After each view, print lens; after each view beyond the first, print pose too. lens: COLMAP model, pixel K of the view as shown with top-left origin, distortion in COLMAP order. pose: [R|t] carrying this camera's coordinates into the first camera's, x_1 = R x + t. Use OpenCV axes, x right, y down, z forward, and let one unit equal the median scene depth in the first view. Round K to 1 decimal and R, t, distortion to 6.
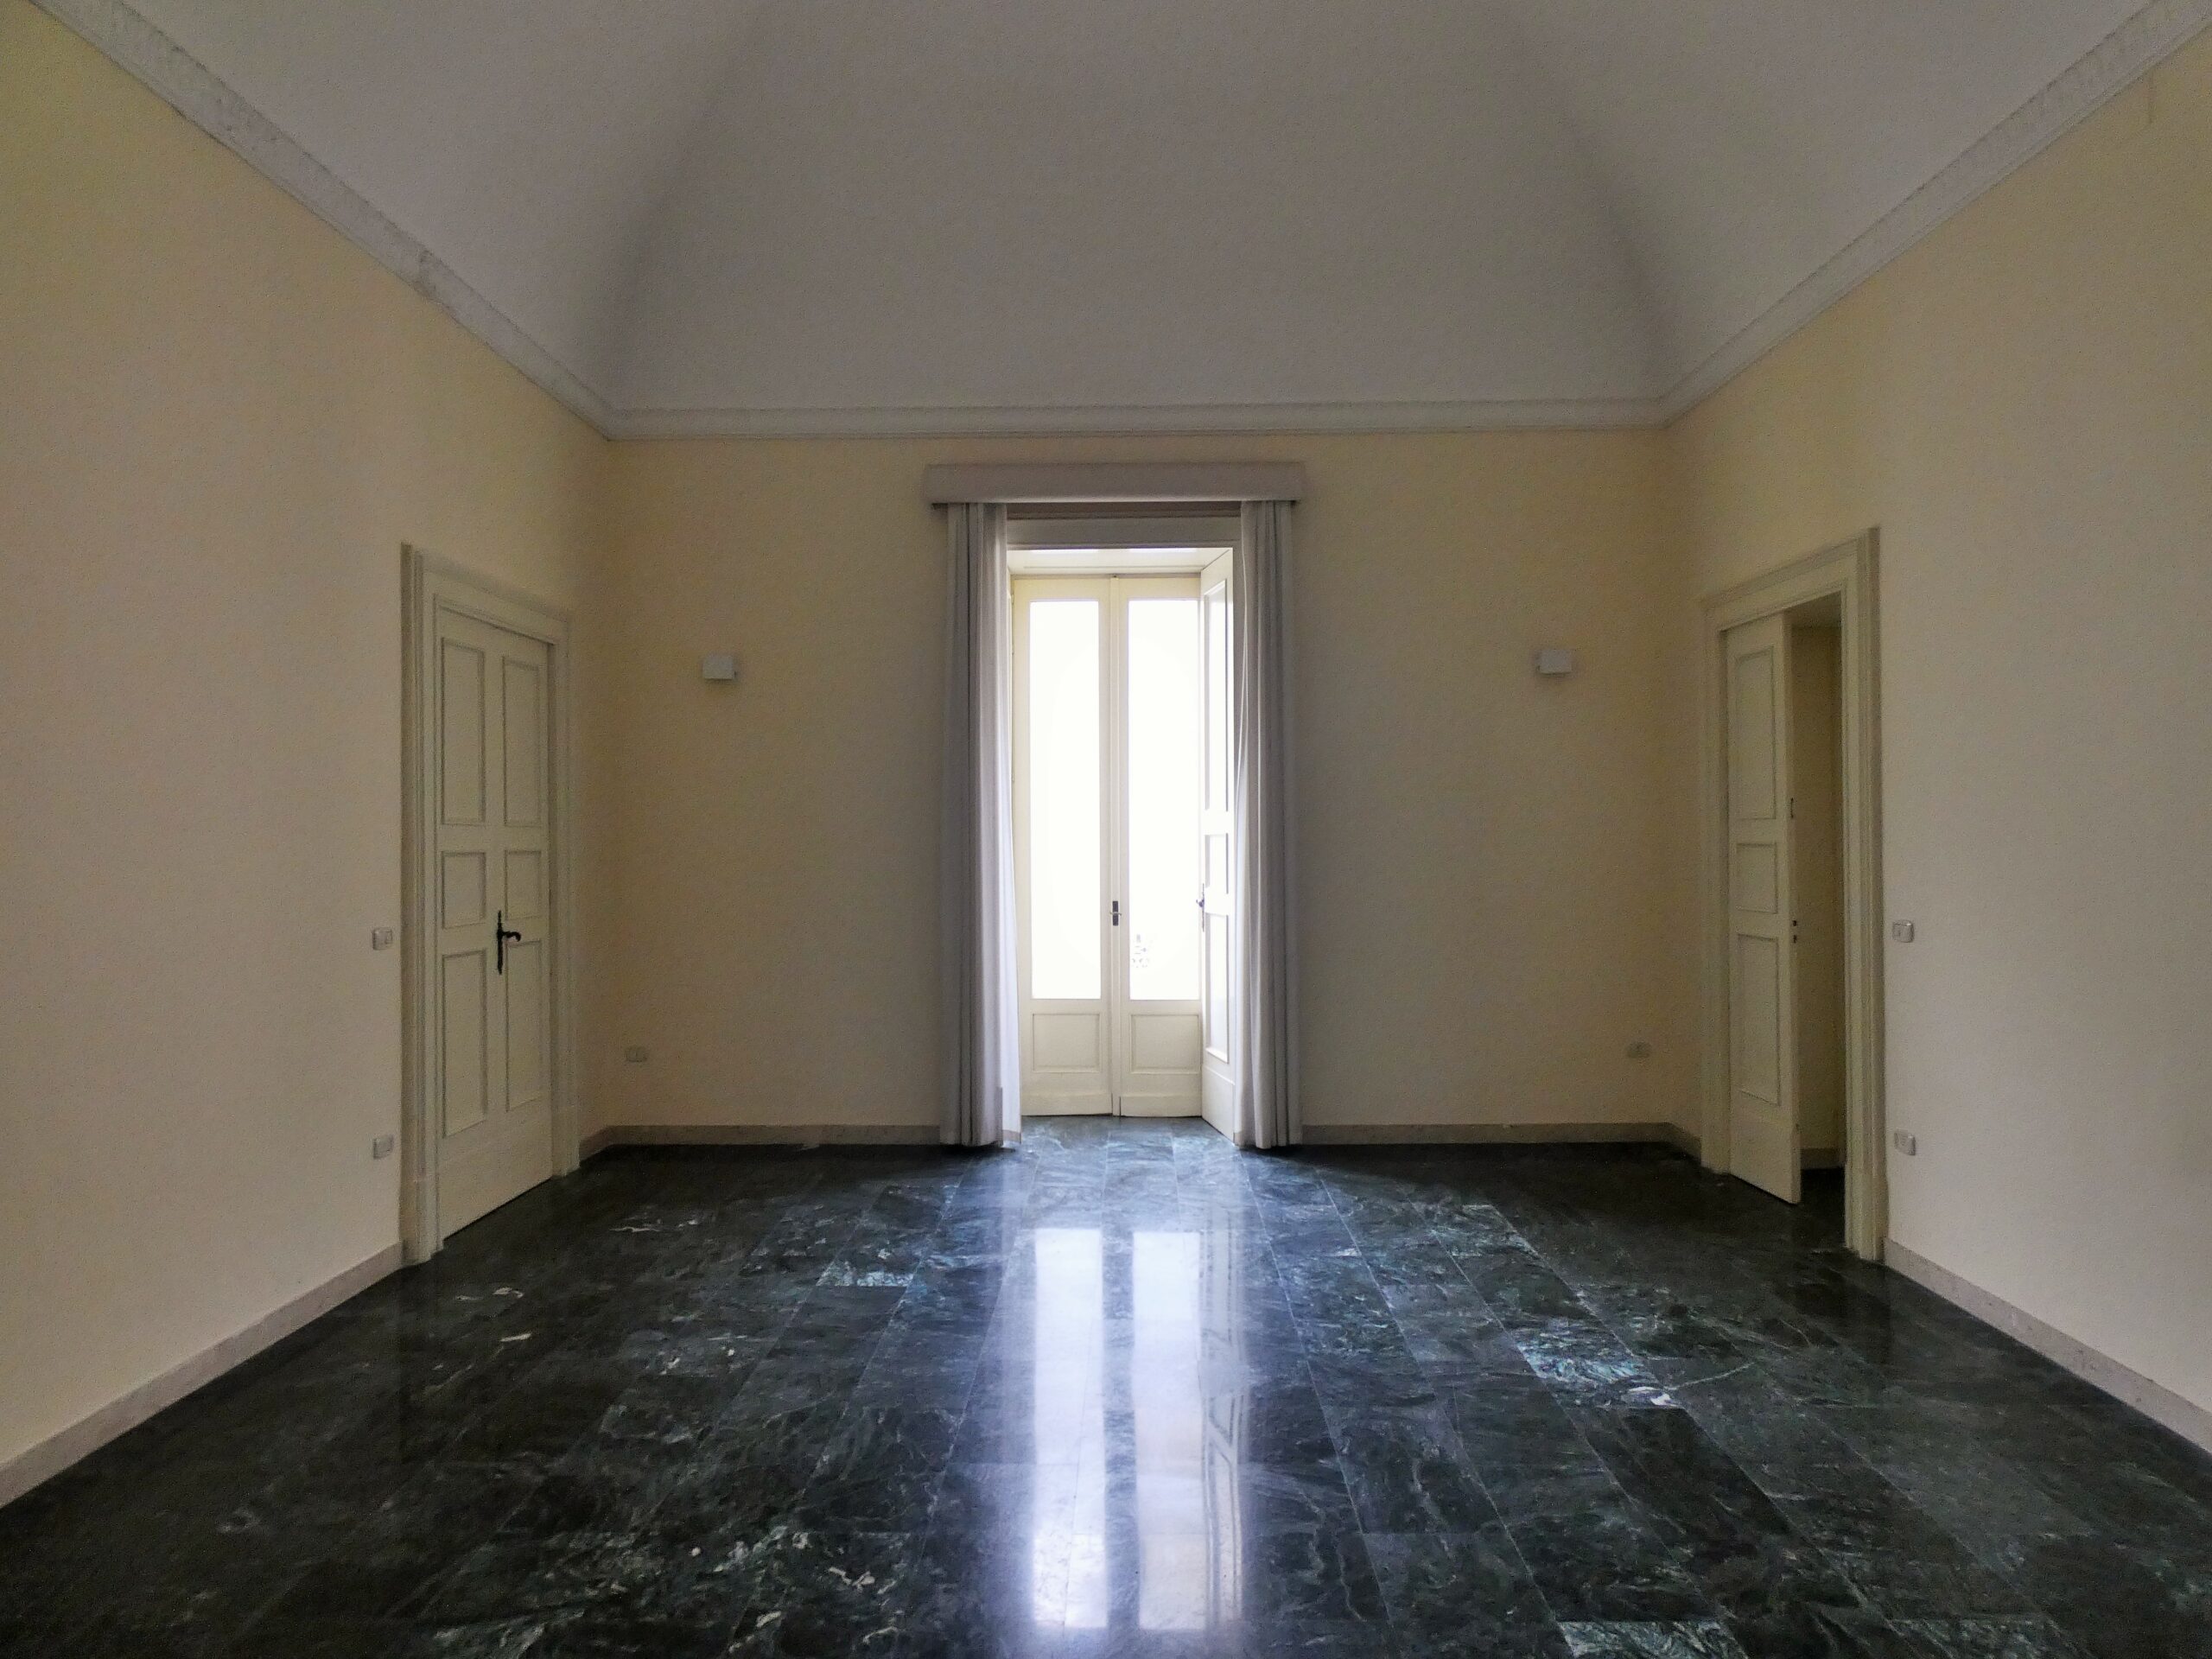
lens RADIAL K [[1299.5, 0, 1102.5], [0, 1299.5, 828.3], [0, 0, 1]] dist [-0.012511, 0.001136]
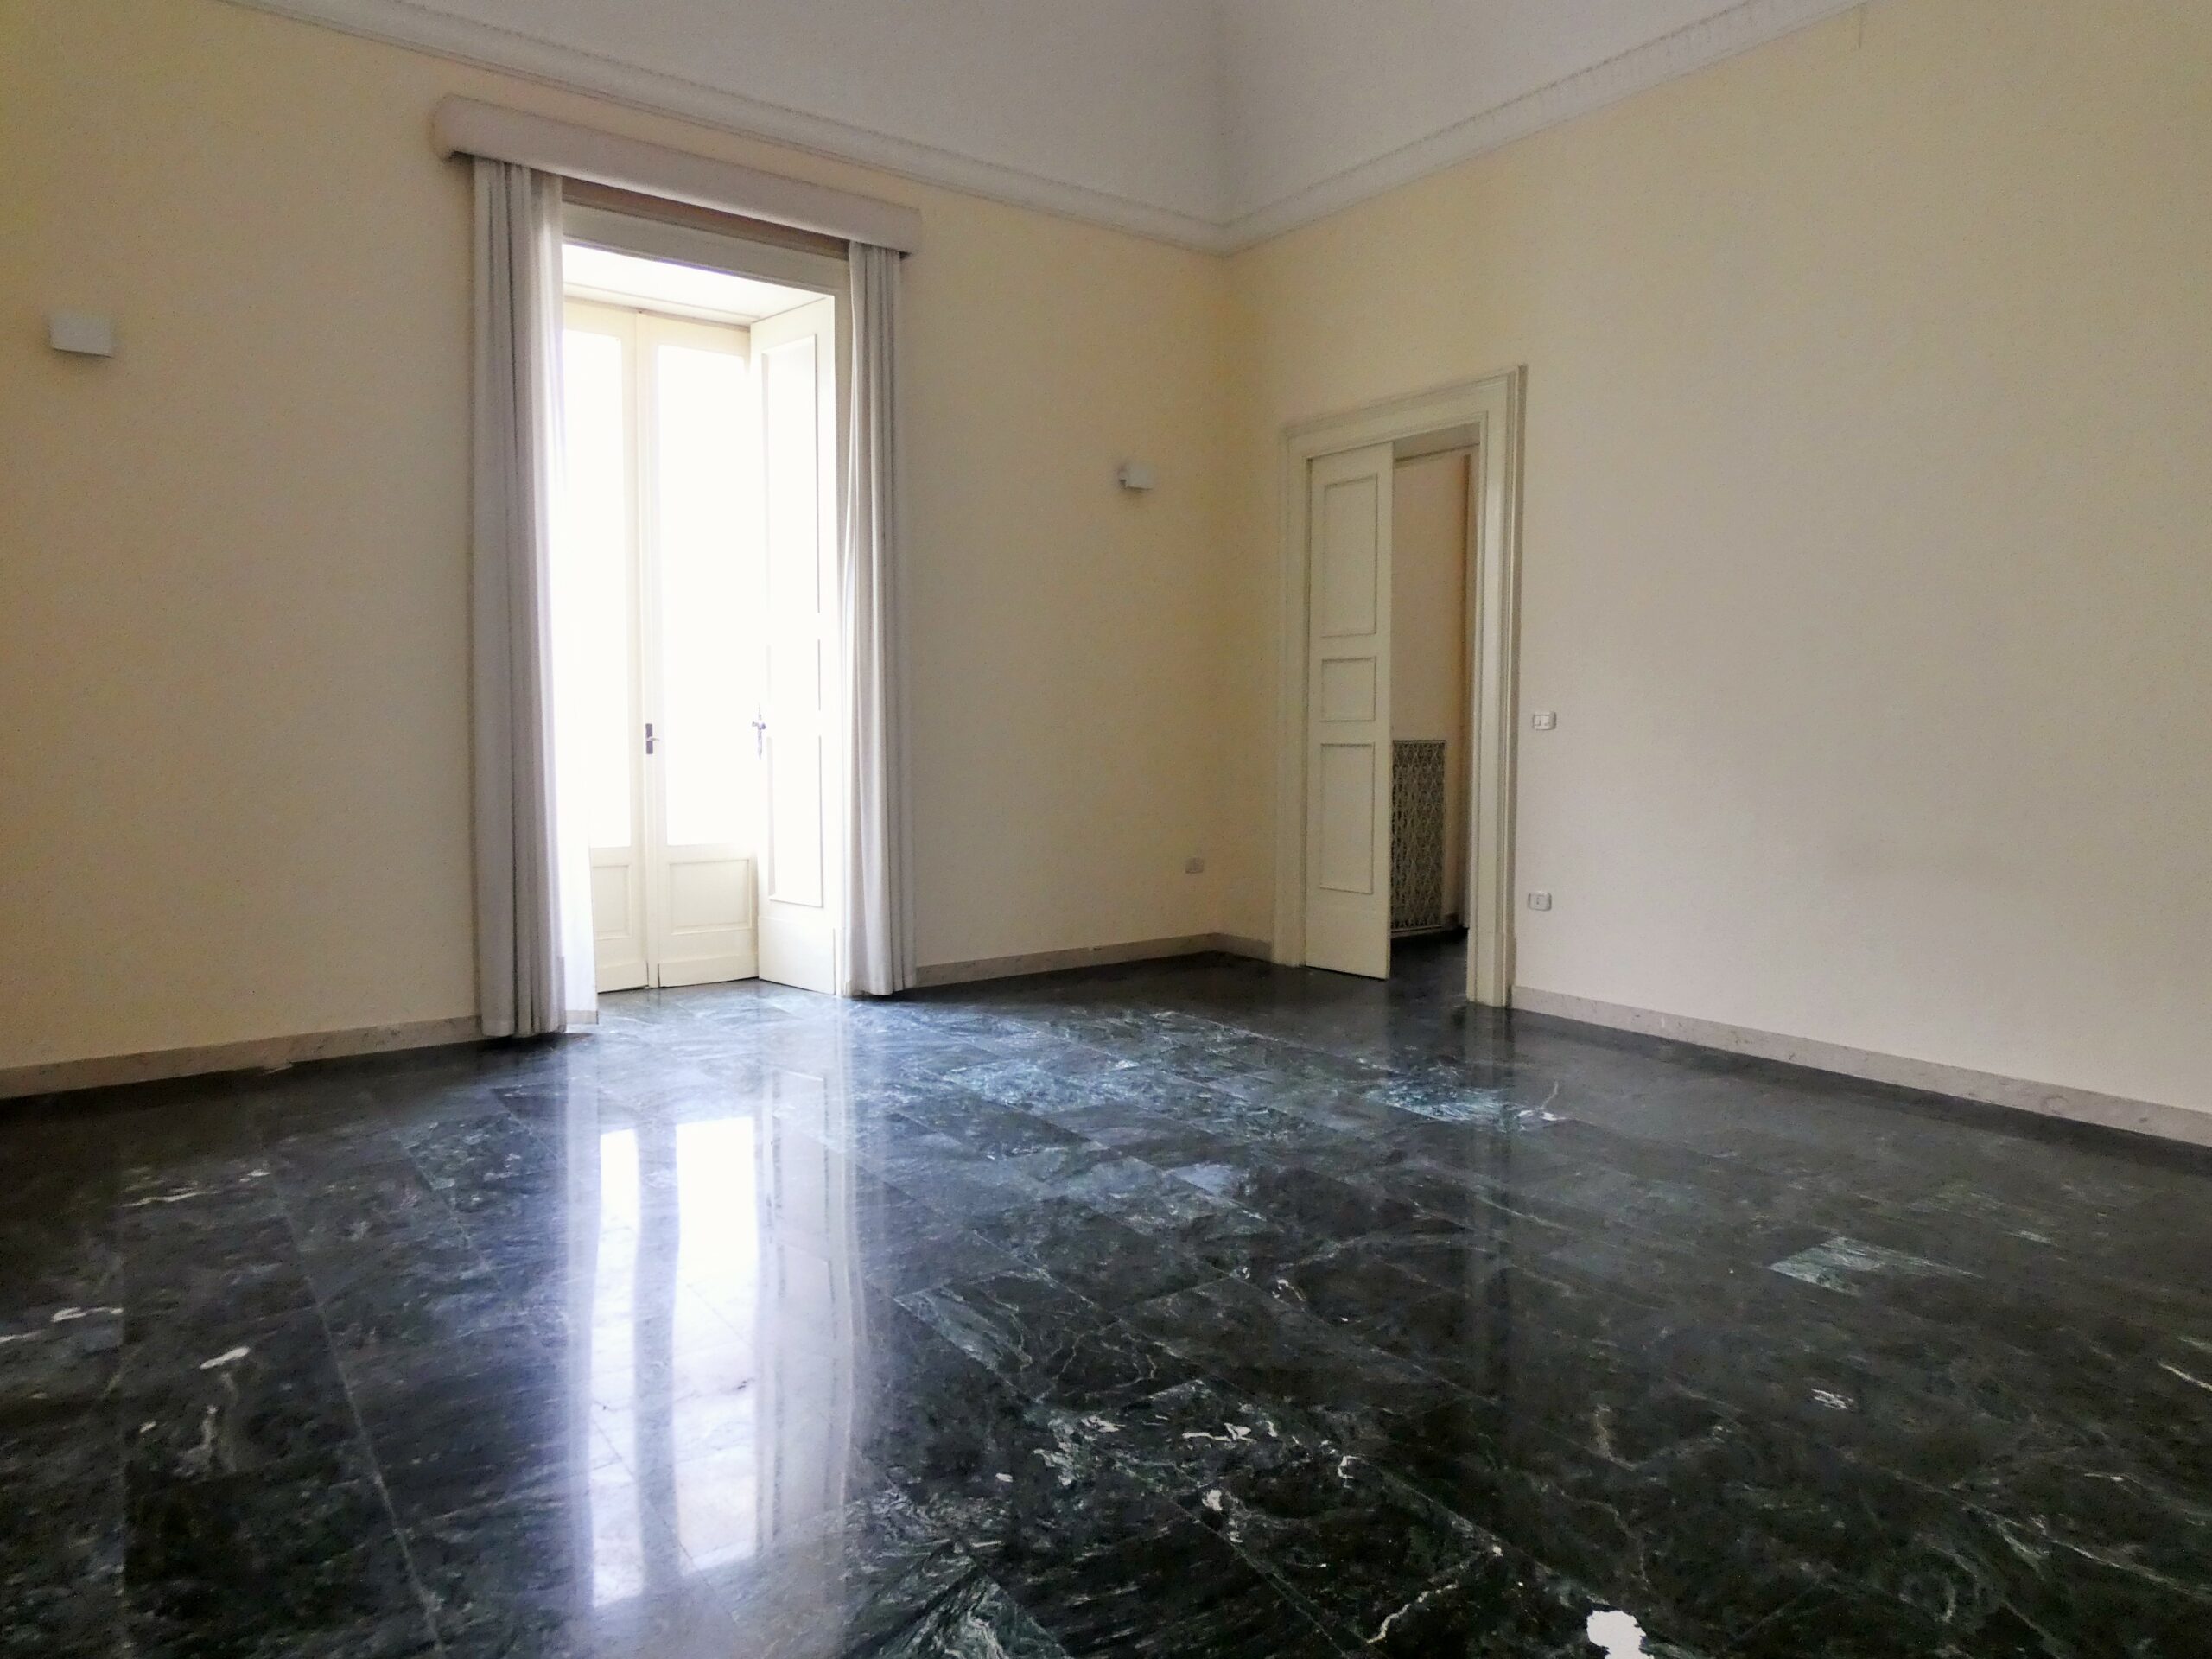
lens RADIAL K [[1384.4, 0, 1104.4], [0, 1384.4, 826.1], [0, 0, 1]] dist [-0.002511, 0.001065]
pose [[0.804056, -0.037457, 0.593372, -0.311277], [-0.008652, 0.997171, 0.074671, 0.059274], [-0.594490, -0.065173, 0.801457, 0.159753]]
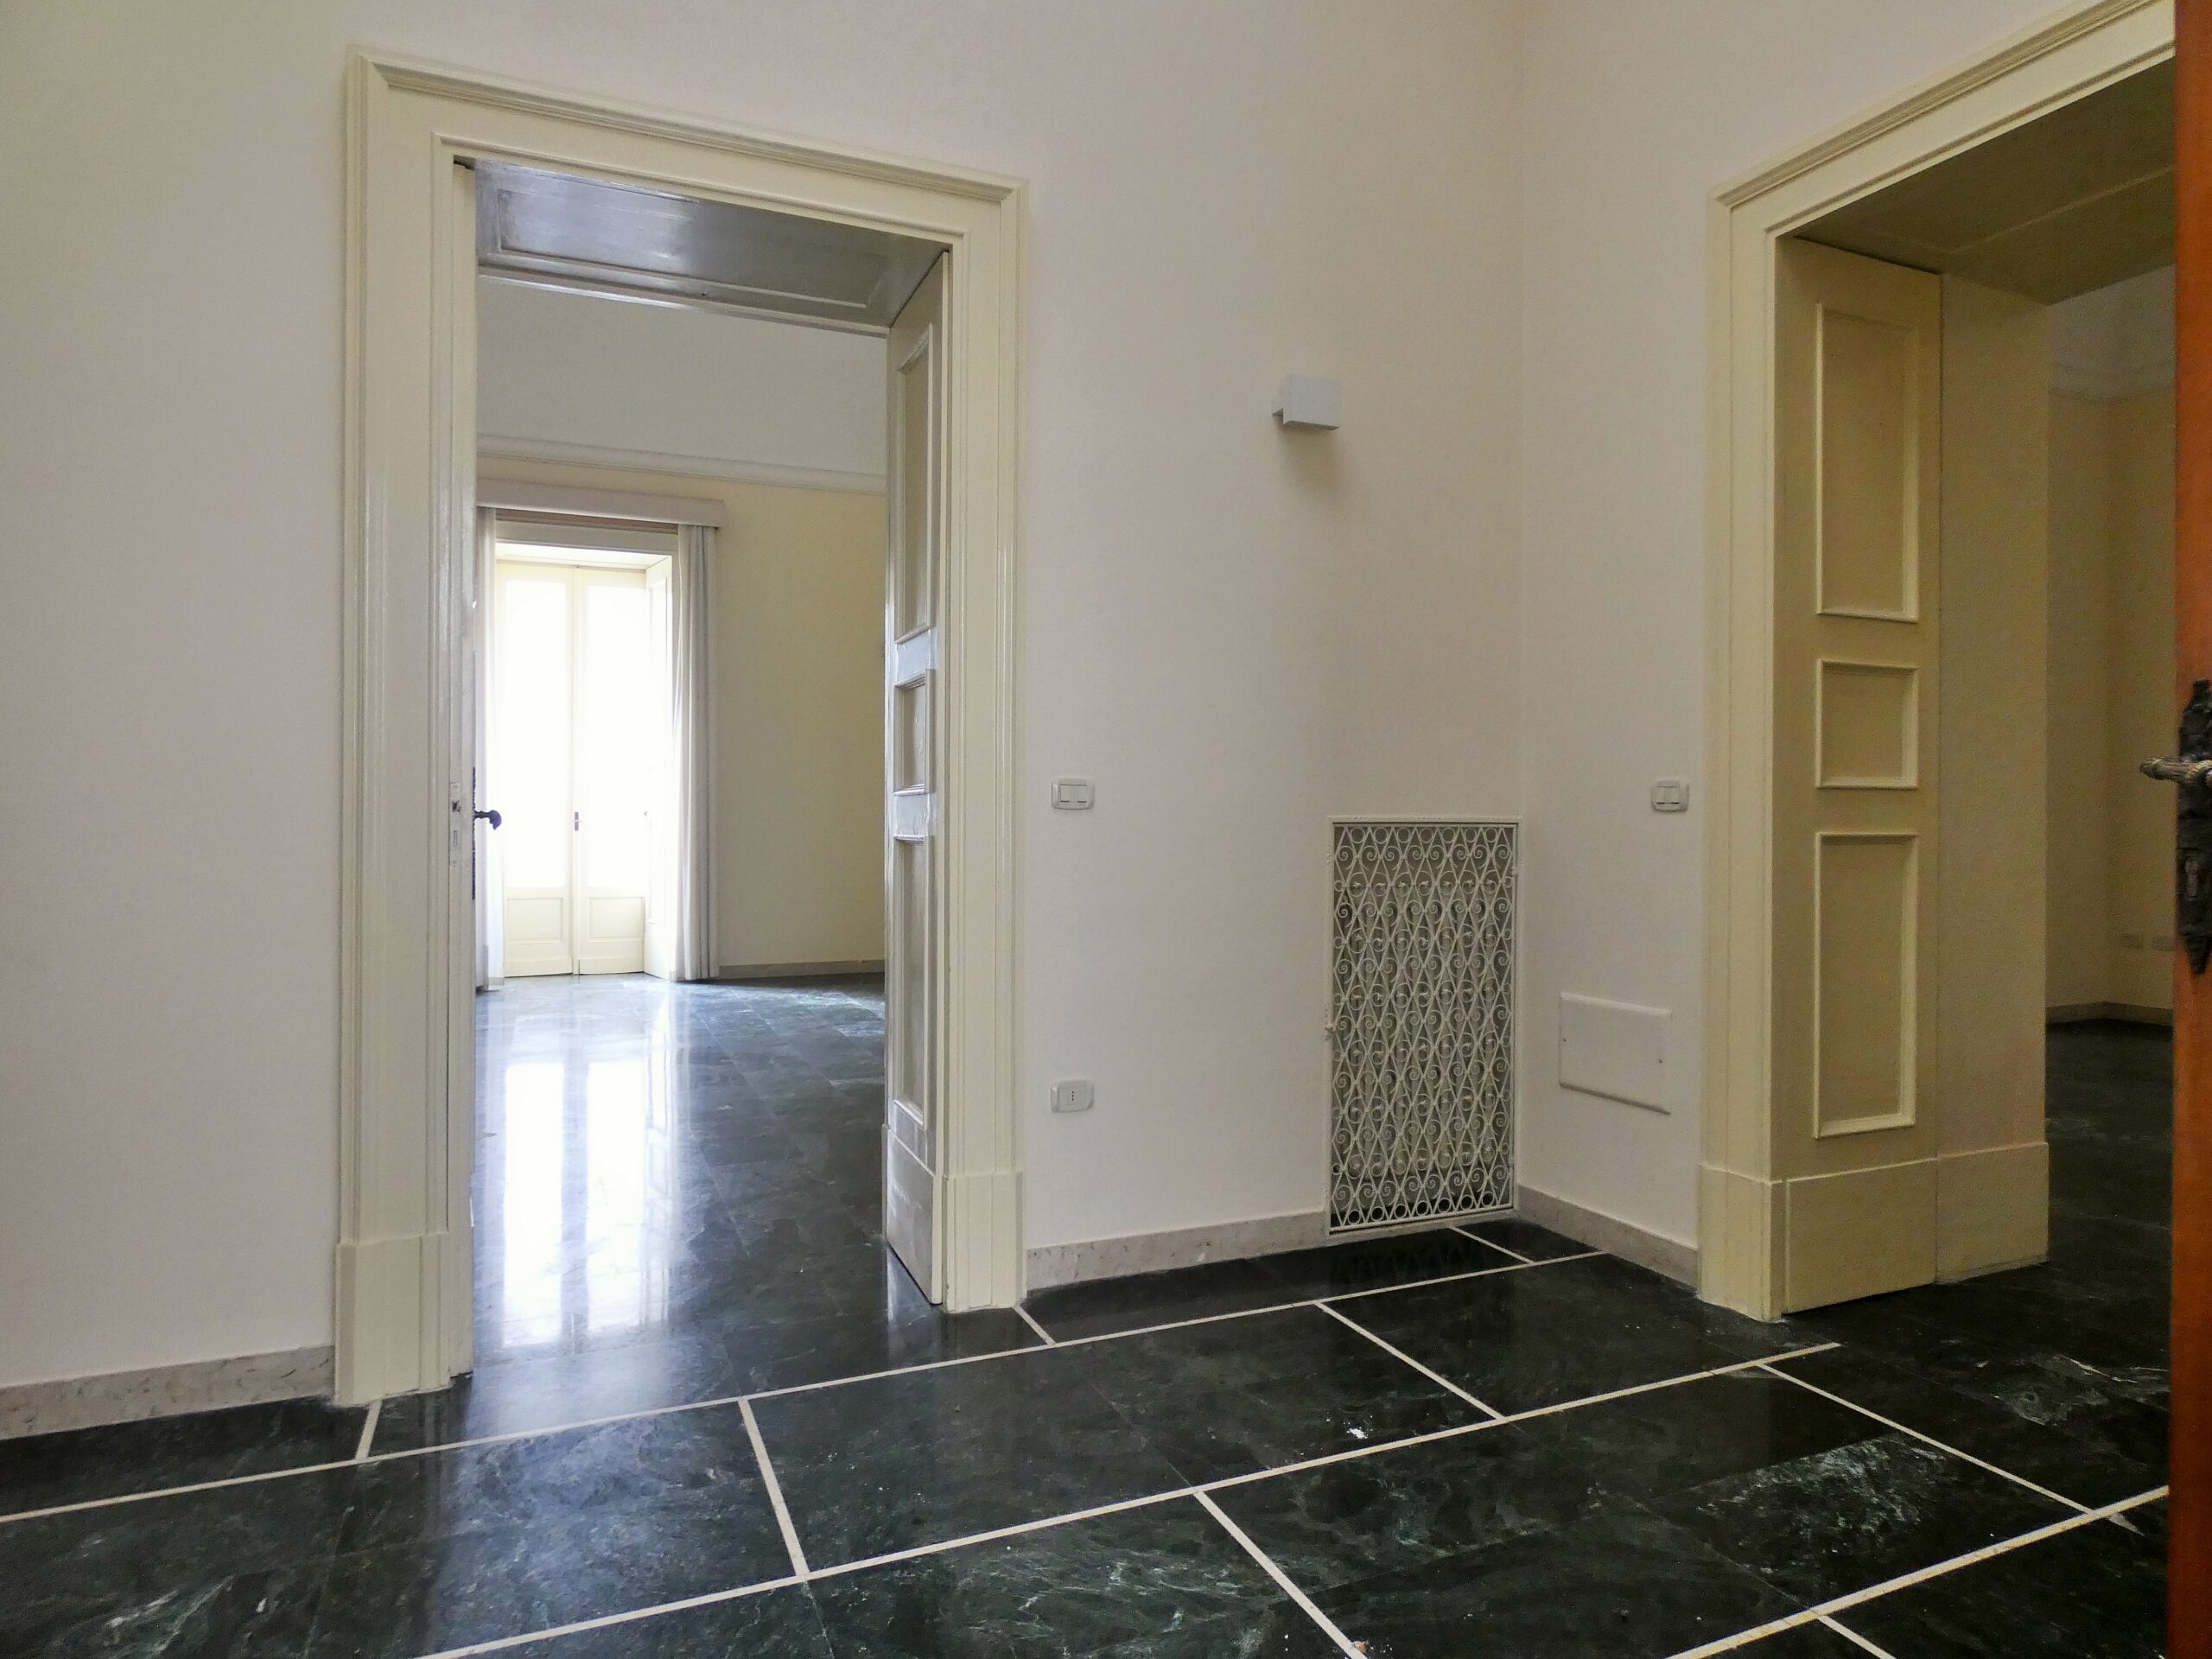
lens RADIAL K [[1299.5, 0, 1106.3], [0, 1299.5, 815.7], [0, 0, 1]] dist [-0.012511, 0.001136]
pose [[0.908598, 0.007002, 0.417612, -0.058052], [-0.007251, 0.999973, -0.000991, 0.064397], [-0.417608, -0.002128, 0.908625, -0.481331]]
